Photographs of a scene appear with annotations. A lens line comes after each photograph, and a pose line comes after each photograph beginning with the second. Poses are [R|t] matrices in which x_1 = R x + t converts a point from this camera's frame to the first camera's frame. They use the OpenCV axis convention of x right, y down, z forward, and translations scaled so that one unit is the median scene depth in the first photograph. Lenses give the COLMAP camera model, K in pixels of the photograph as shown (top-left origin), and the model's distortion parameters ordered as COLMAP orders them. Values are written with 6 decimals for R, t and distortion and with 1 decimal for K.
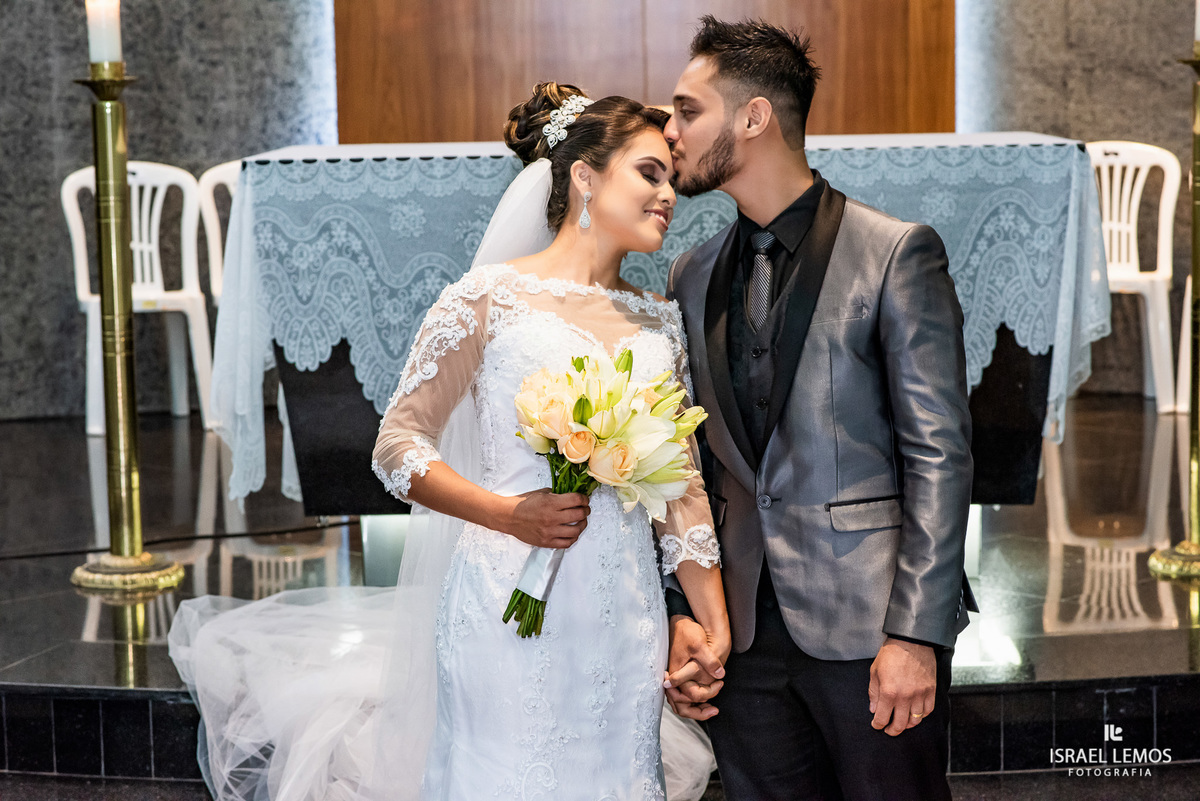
lens RADIAL K [[2933.2, 0, 600.0], [0, 2933.2, 400.5], [0, 0, 1]] dist [0.074178, -0.896016]
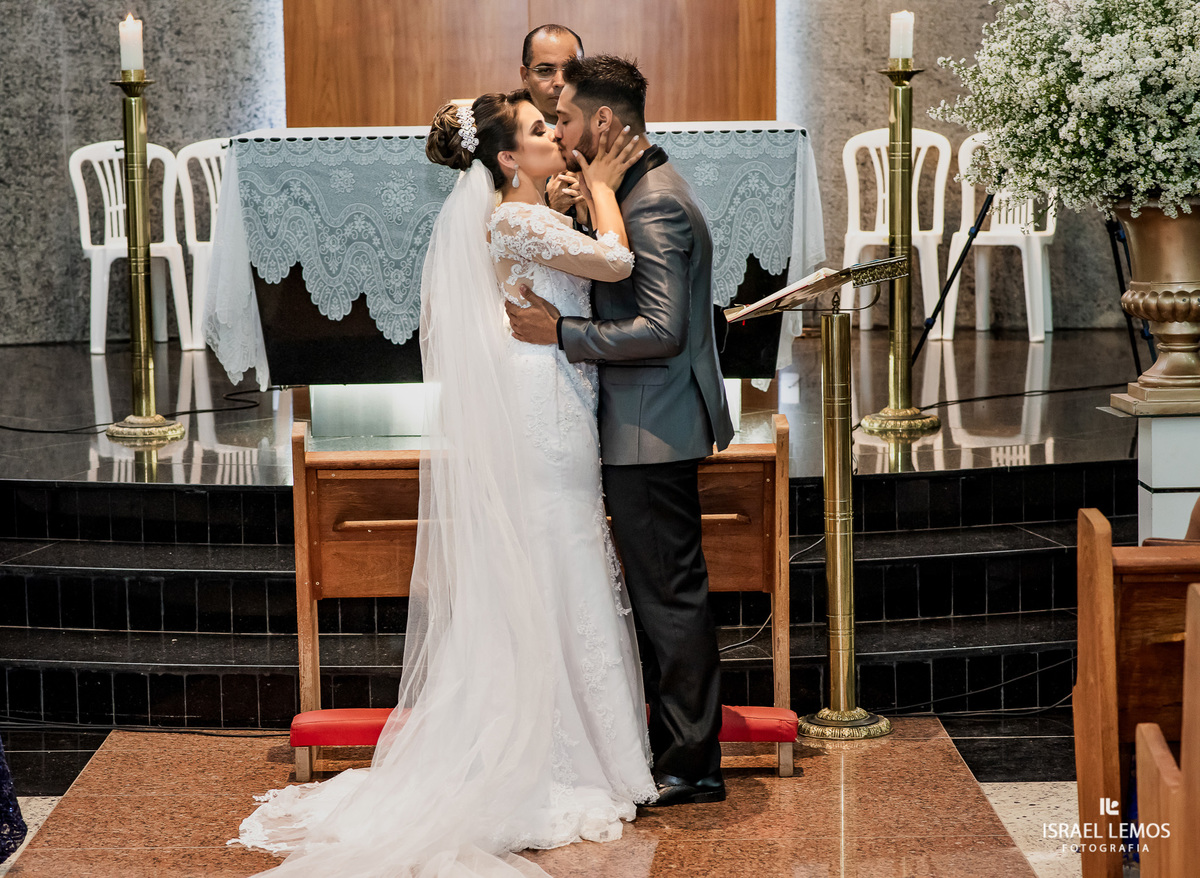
lens RADIAL K [[3134.7, 0, 600.0], [0, 3134.7, 439.0], [0, 0, 1]] dist [0.328097, -5.156904]
pose [[0.999861, 0.001960, 0.016551, 0.023809], [-0.002171, 0.999916, 0.012768, 0.029858], [-0.016524, -0.012802, 0.999781, -0.364789]]
